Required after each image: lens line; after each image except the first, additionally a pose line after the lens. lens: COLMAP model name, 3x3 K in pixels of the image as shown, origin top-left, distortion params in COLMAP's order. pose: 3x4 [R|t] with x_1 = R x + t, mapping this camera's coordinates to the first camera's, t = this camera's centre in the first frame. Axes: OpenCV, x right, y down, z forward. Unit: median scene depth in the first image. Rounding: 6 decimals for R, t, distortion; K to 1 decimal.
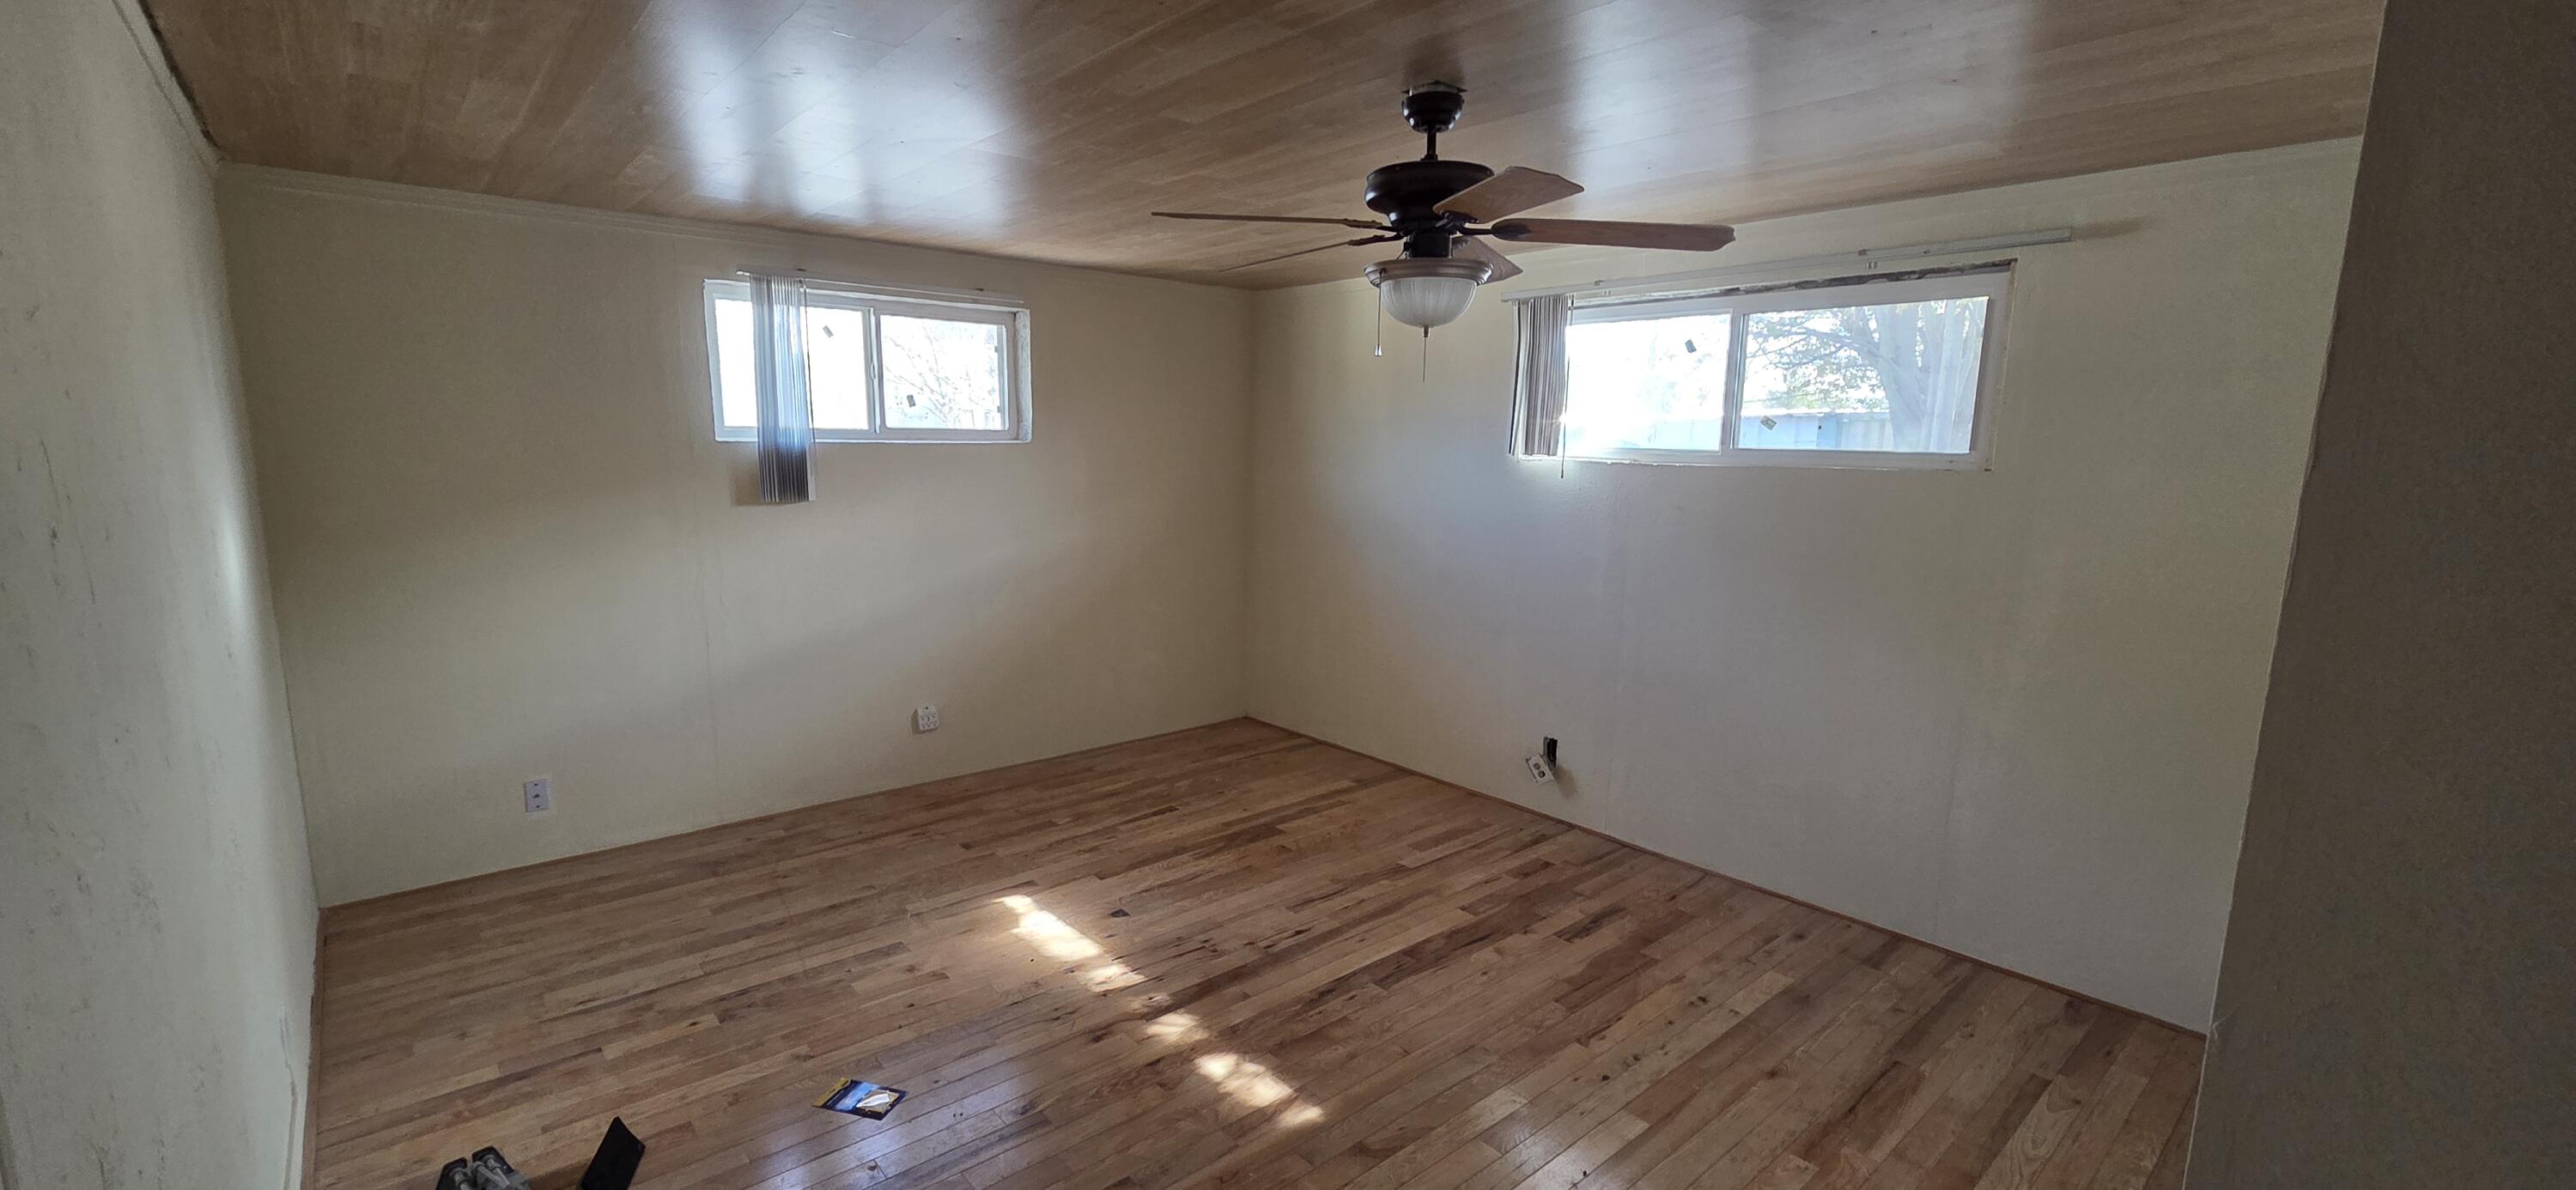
lens RADIAL K [[1049.5, 0, 1287.7], [0, 1049.5, 599.2], [0, 0, 1]] dist [-0.000403, -0.000003]
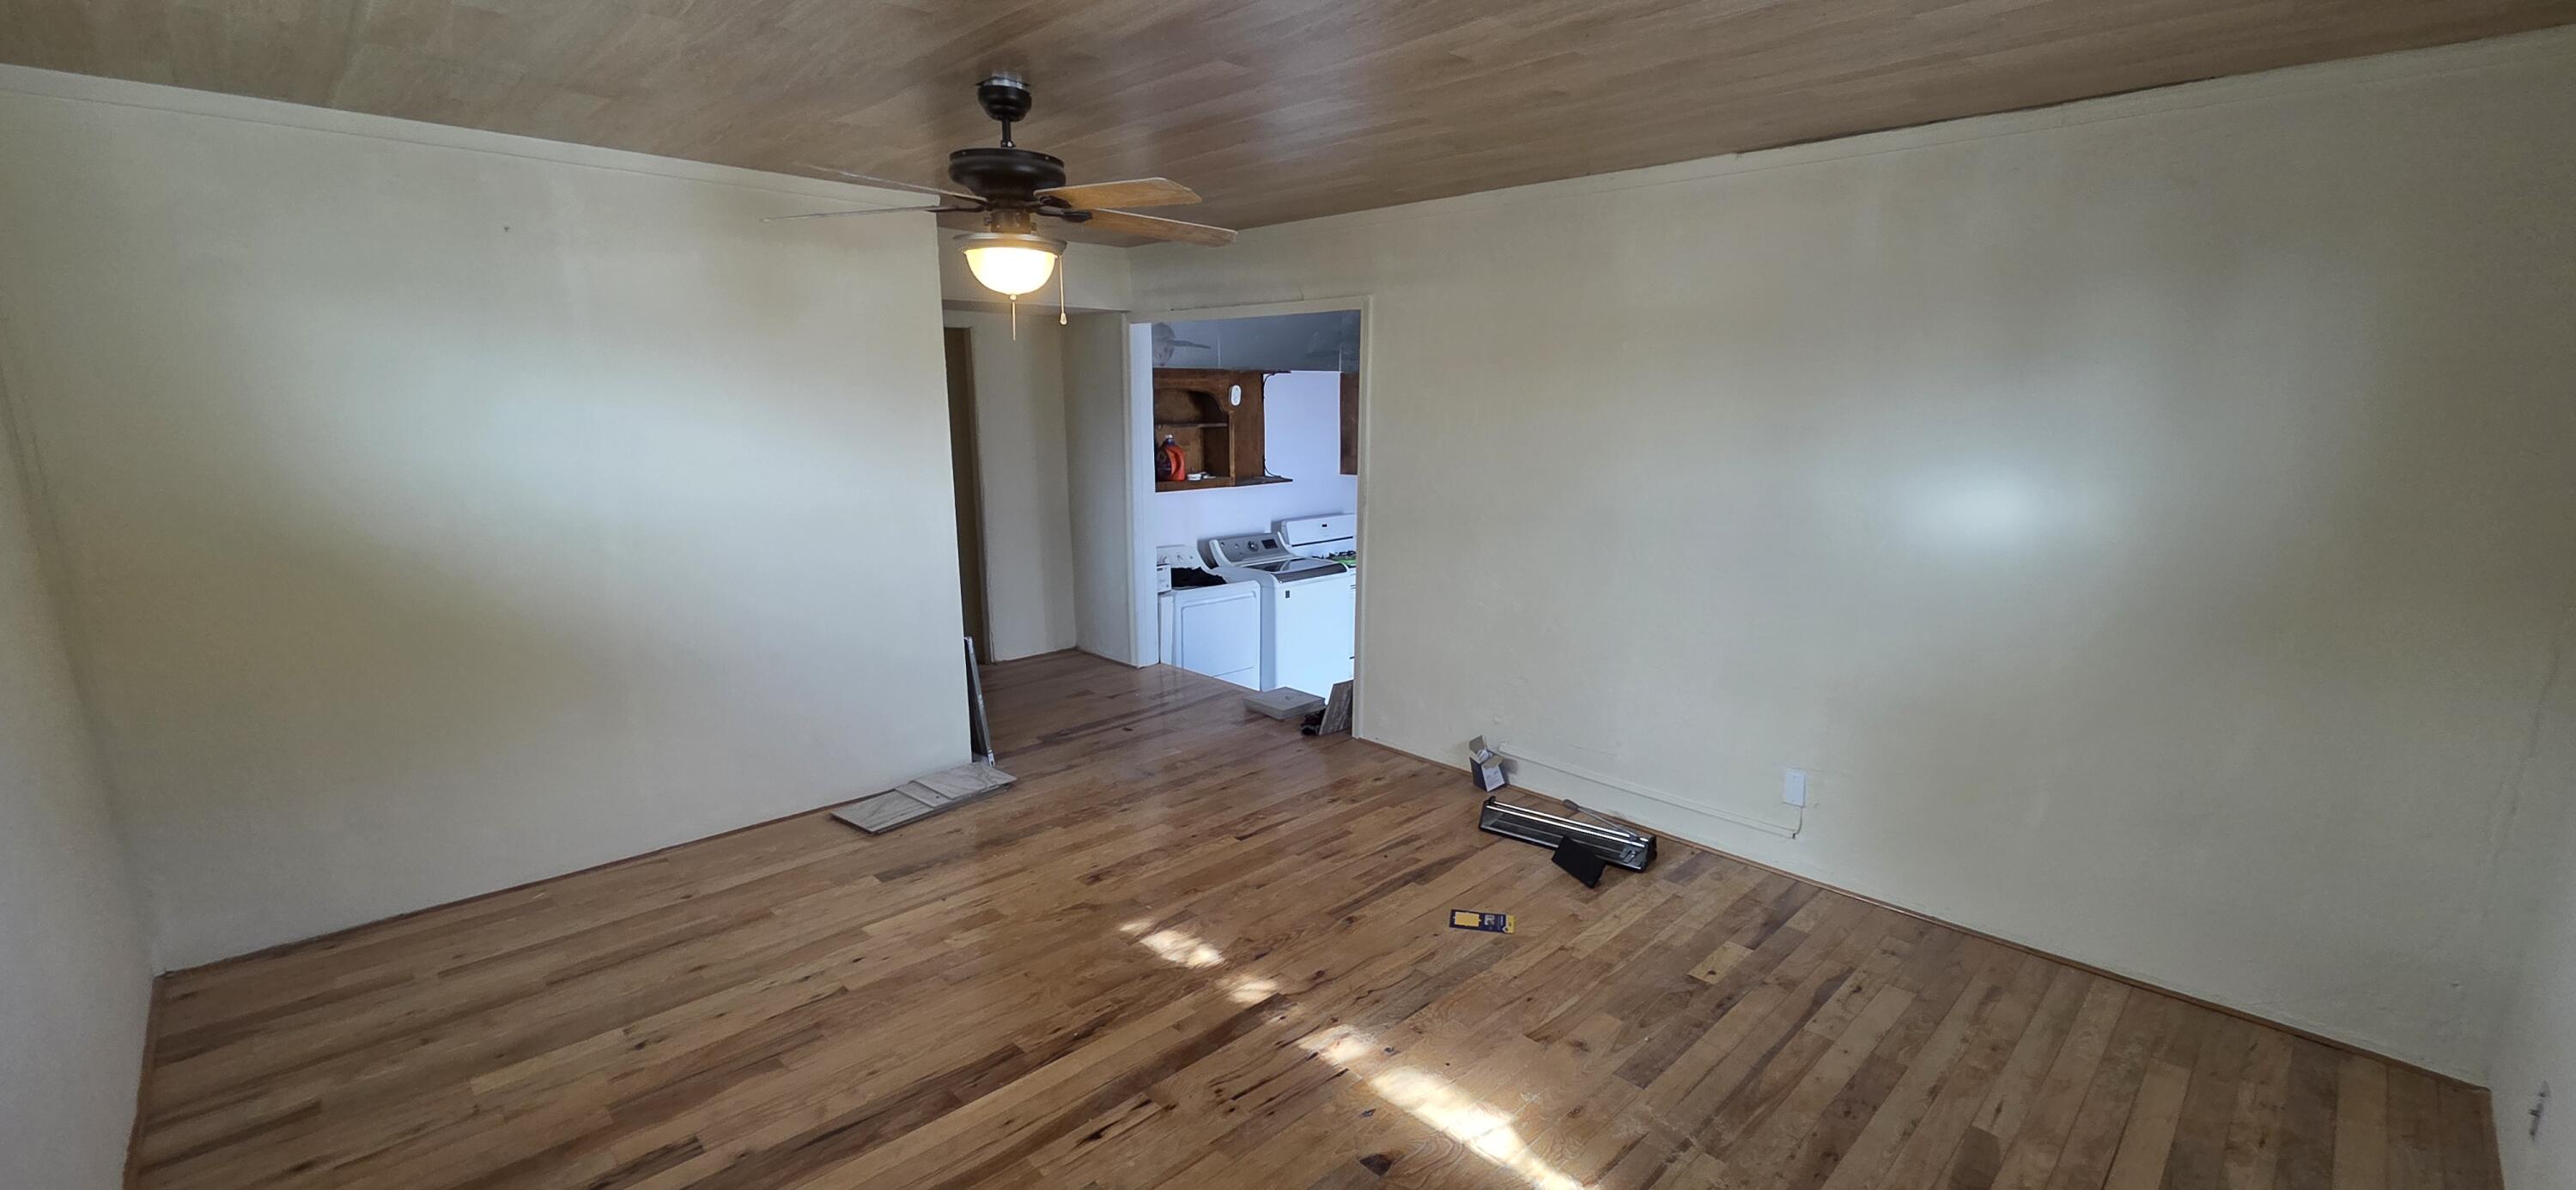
lens RADIAL K [[1049.5, 0, 1286.7], [0, 1049.5, 597.6], [0, 0, 1]] dist [-0.000403, -0.000003]
pose [[-0.998278, -0.007911, -0.058121, -0.077494], [-0.027412, 0.938928, 0.343019, -0.270663], [0.051858, 0.344022, -0.937529, 1.713778]]
